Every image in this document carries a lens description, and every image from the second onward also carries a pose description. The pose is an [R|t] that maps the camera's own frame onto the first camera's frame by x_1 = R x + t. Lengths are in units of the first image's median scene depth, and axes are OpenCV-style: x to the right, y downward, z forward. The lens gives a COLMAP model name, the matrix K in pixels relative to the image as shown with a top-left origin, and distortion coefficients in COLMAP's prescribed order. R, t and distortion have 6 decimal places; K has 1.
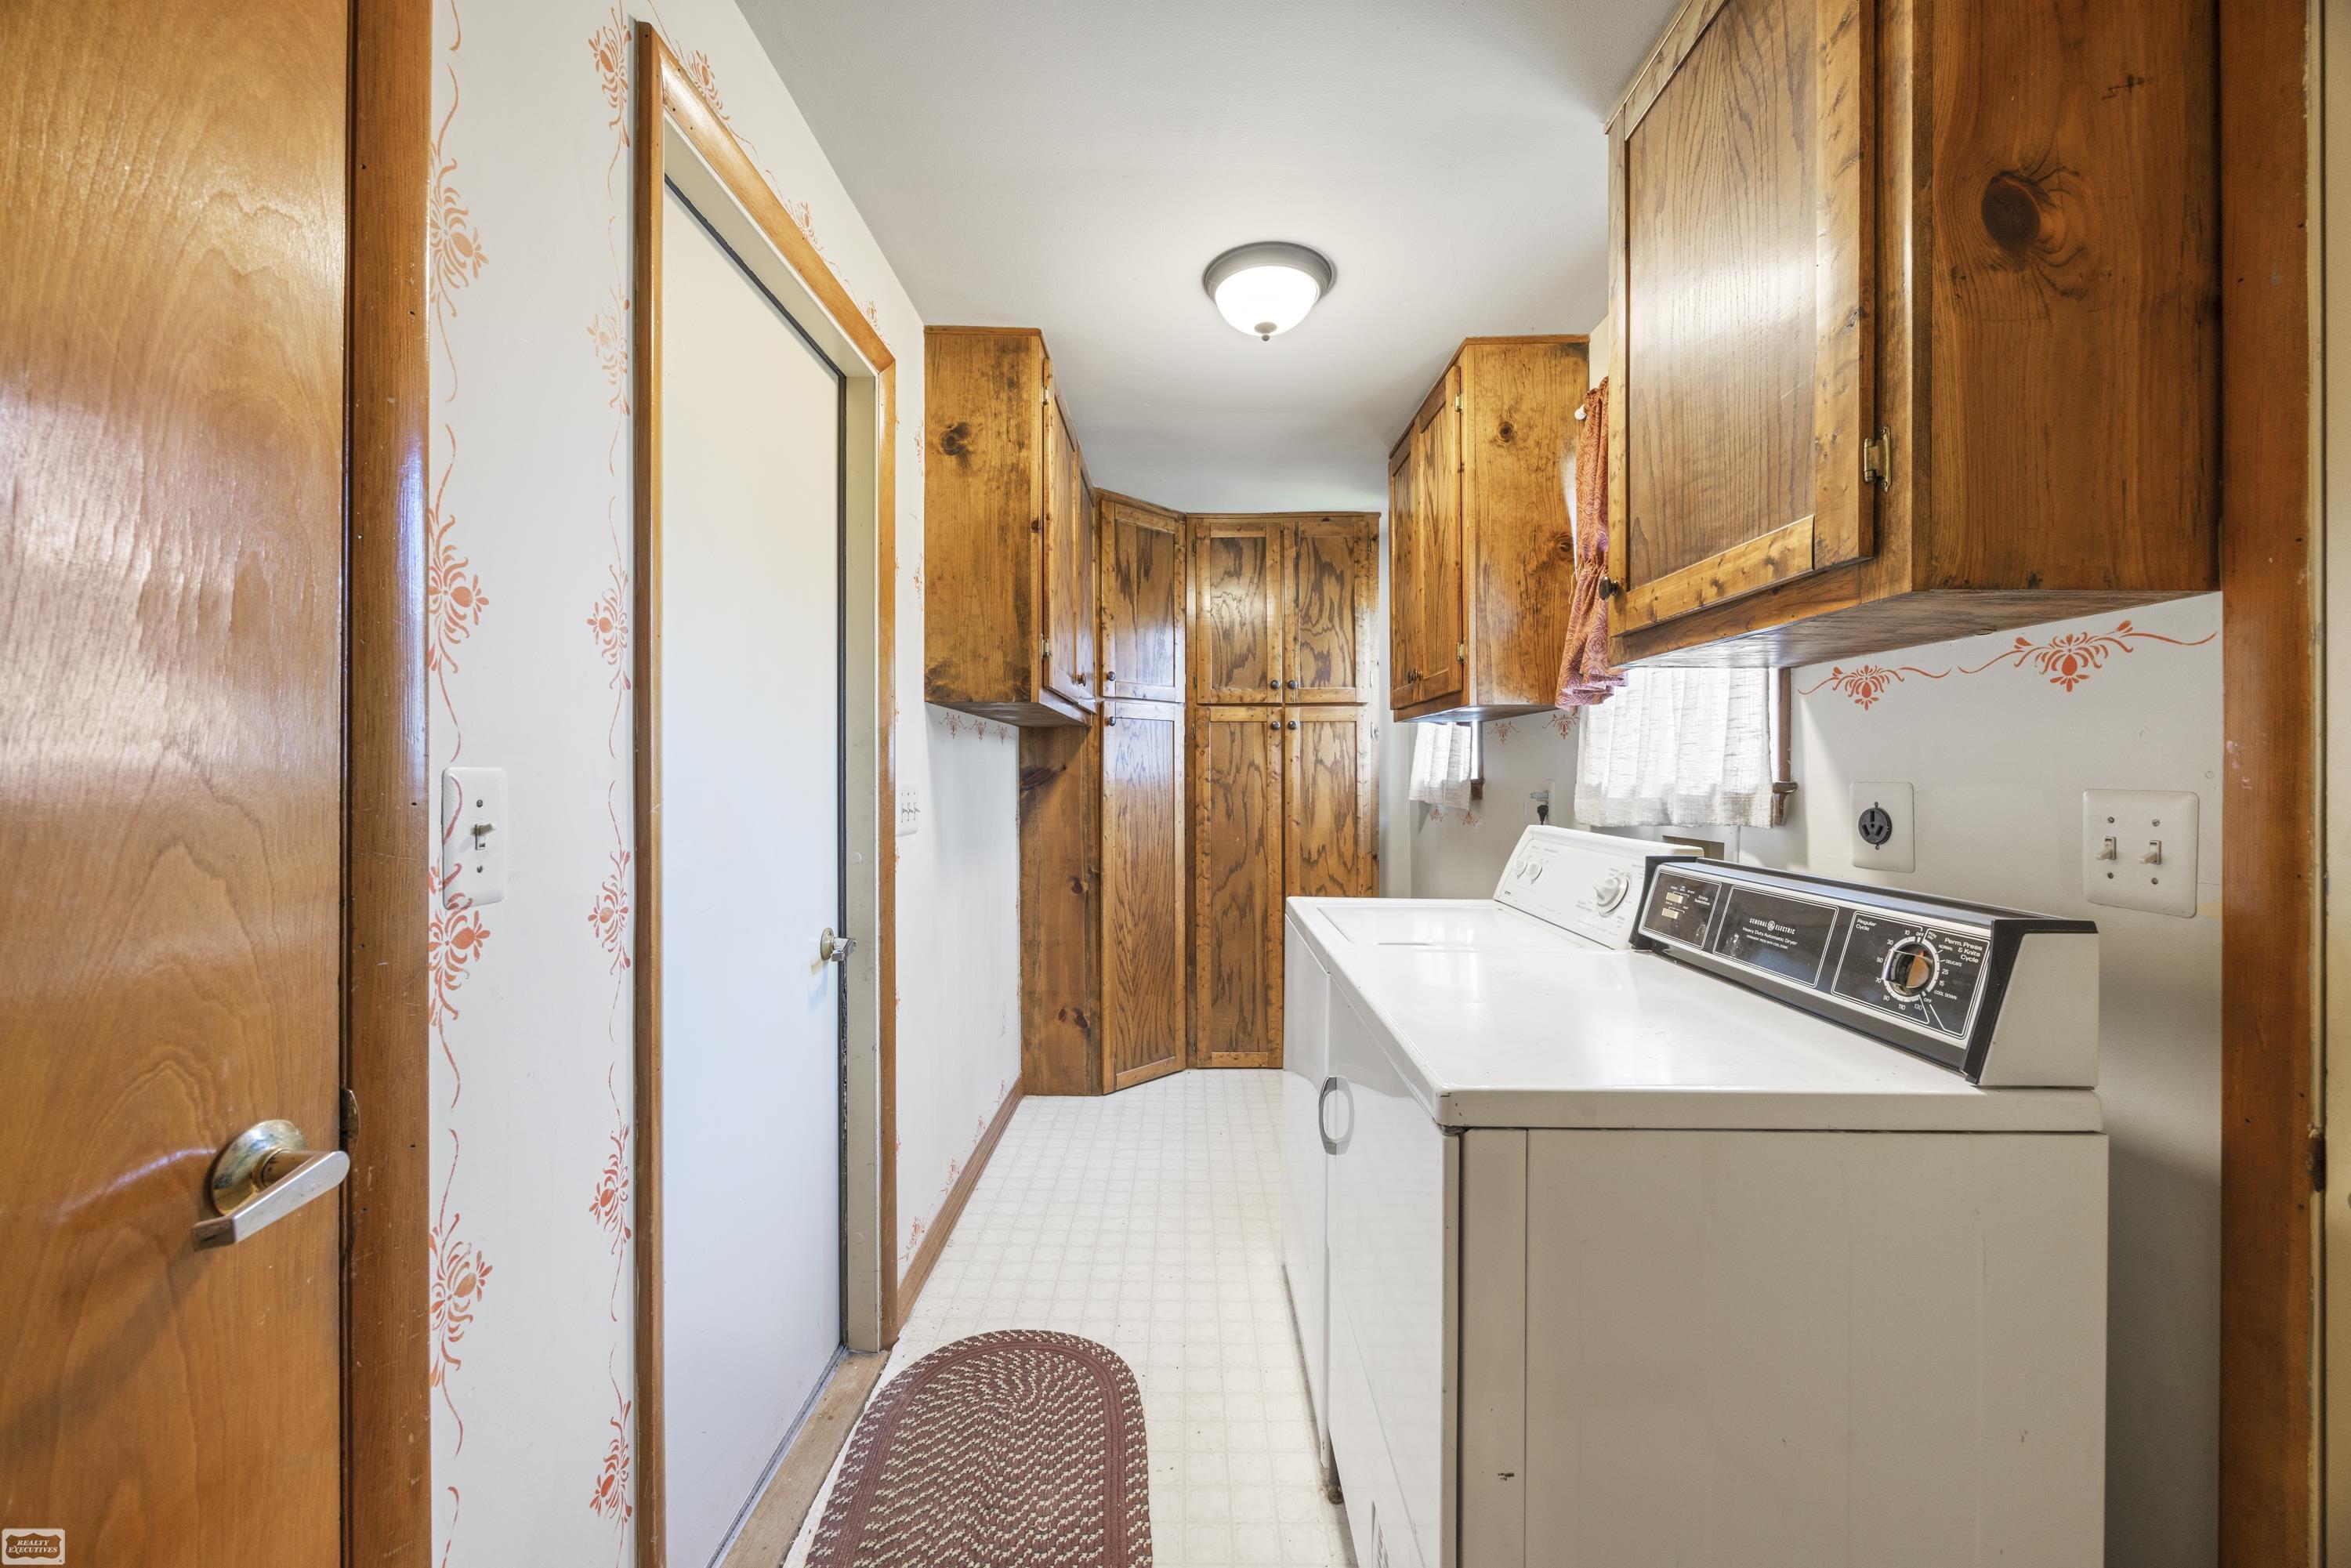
lens RADIAL K [[946.8, 0, 1179.9], [0, 946.8, 777.3], [0, 0, 1]] dist [-0.001233, -0.000035]
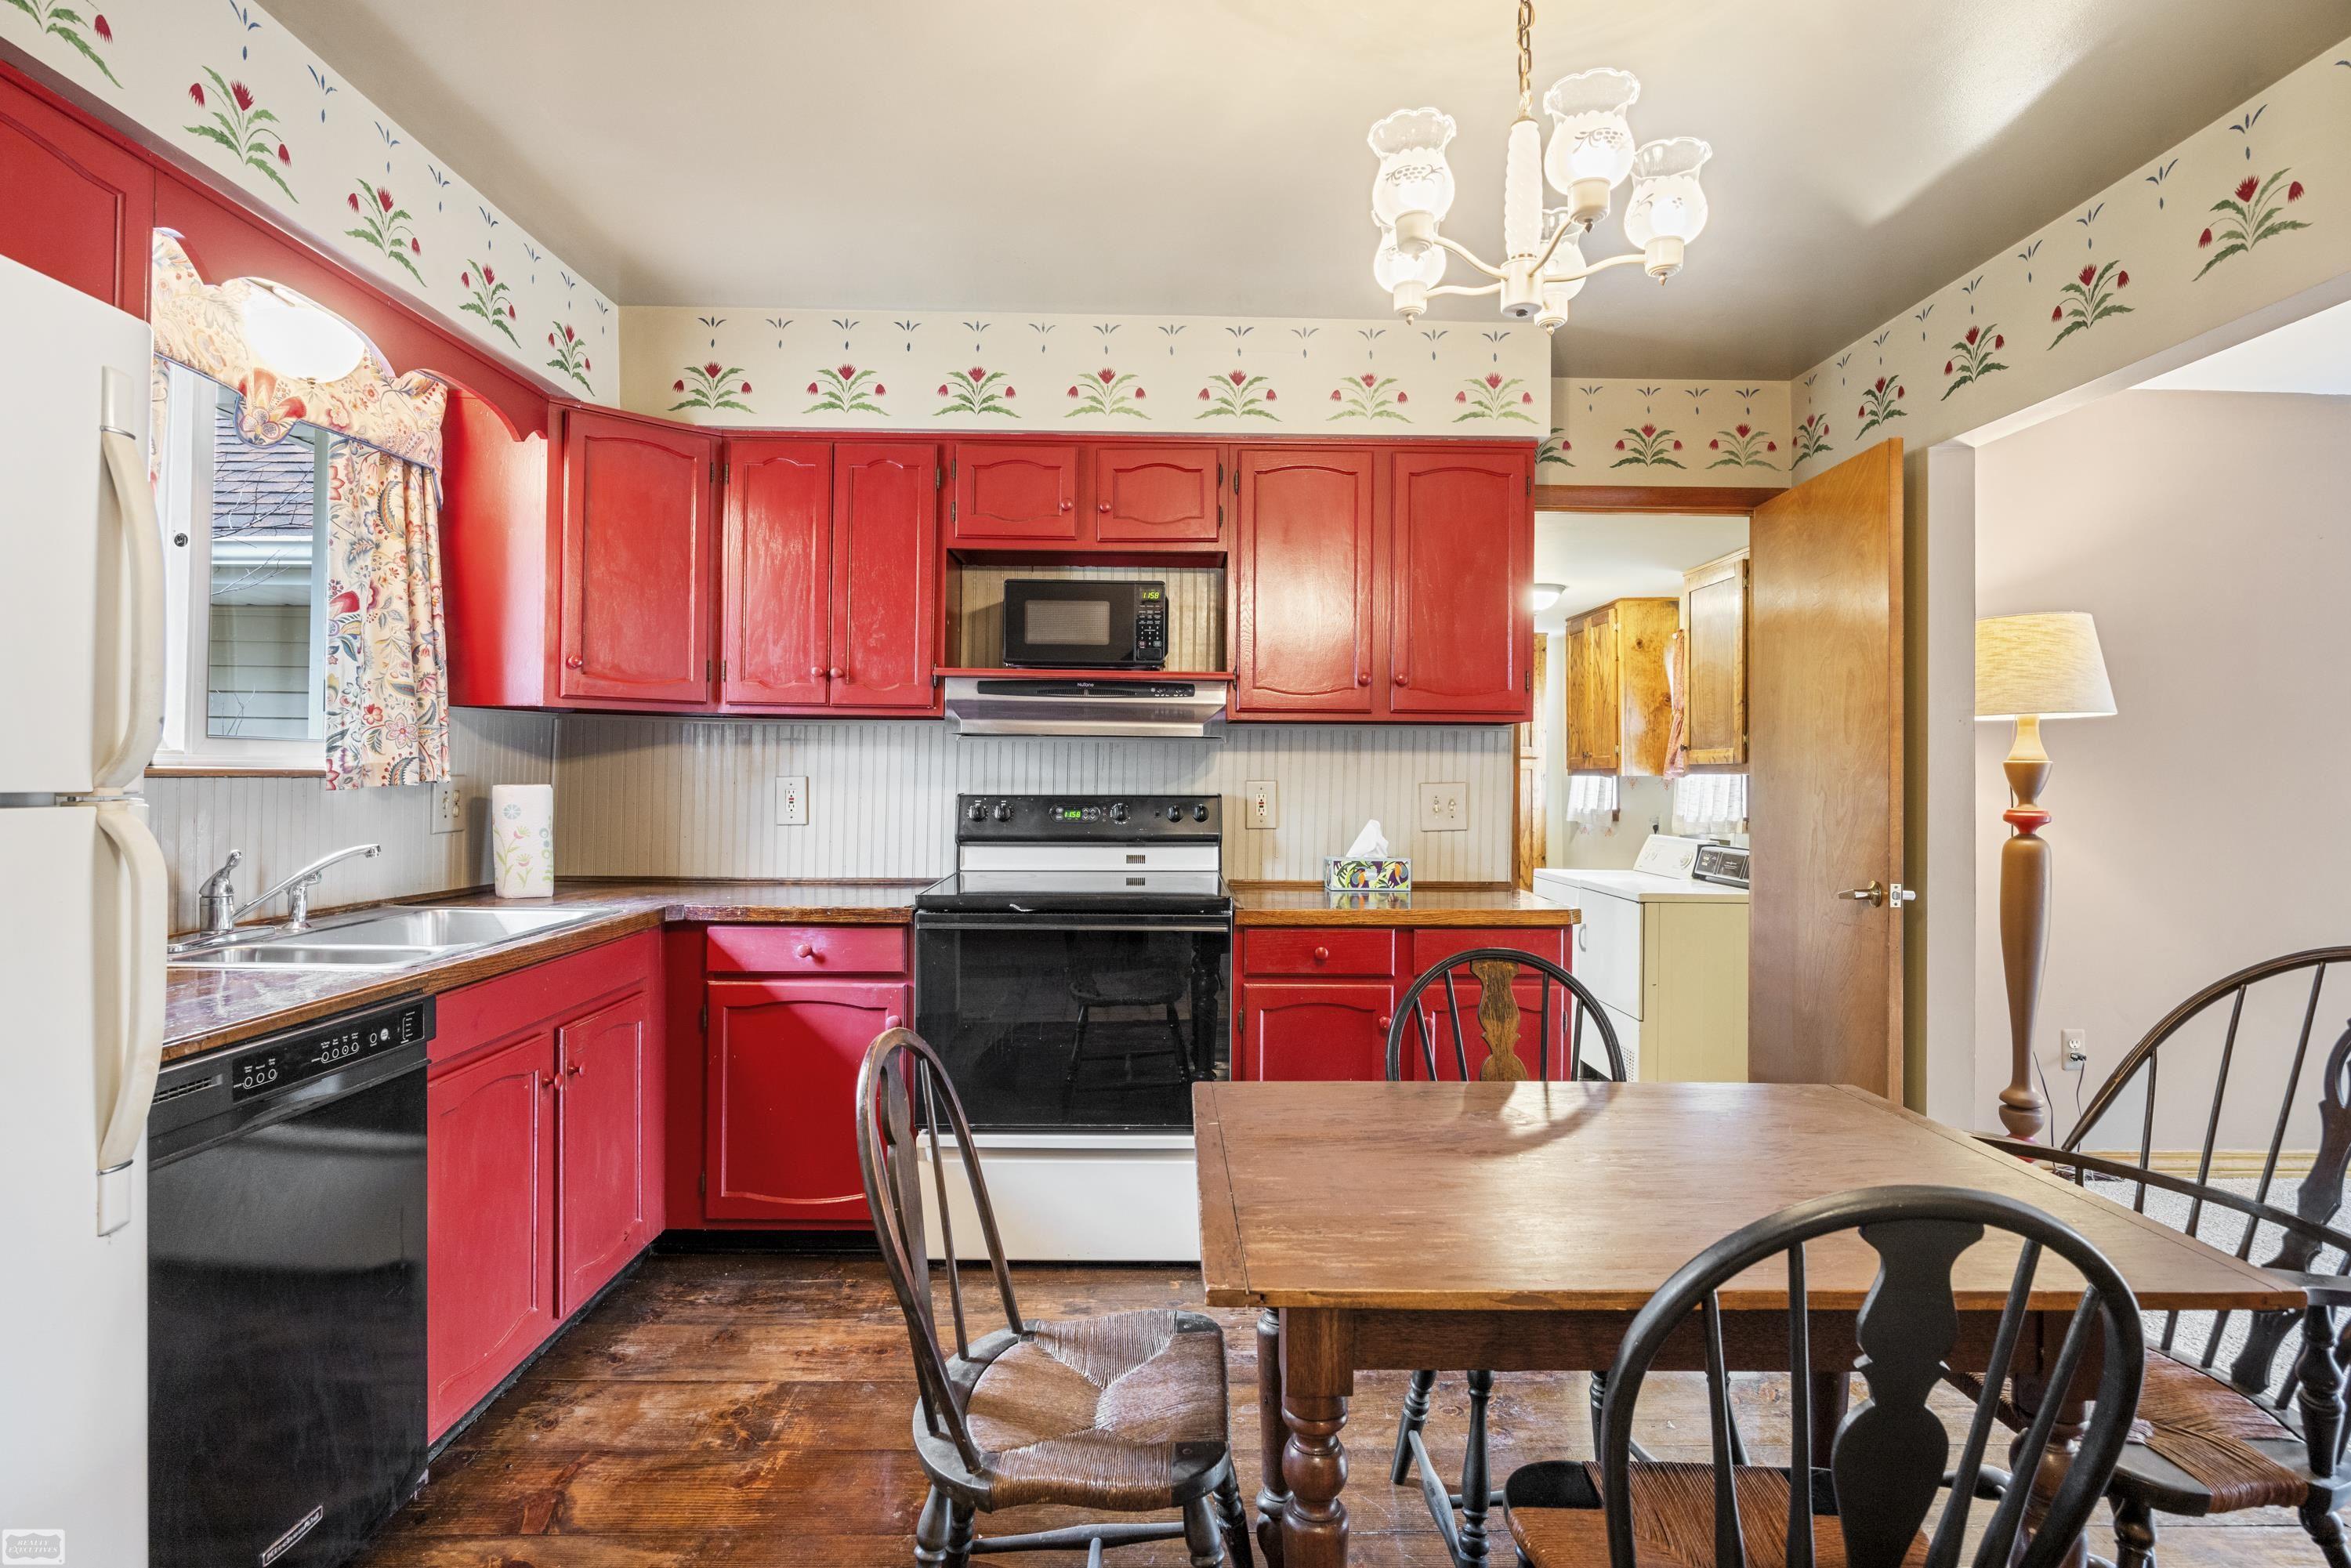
lens RADIAL K [[1252.2, 0, 1174.3], [0, 1252.2, 779.2], [0, 0, 1]] dist [0.002306, 0.000097]
pose [[0.999916, 0.003930, 0.012316, -0.703119], [-0.003870, 0.999980, -0.004935, -0.052237], [-0.012335, 0.004887, 0.999912, -1.719678]]
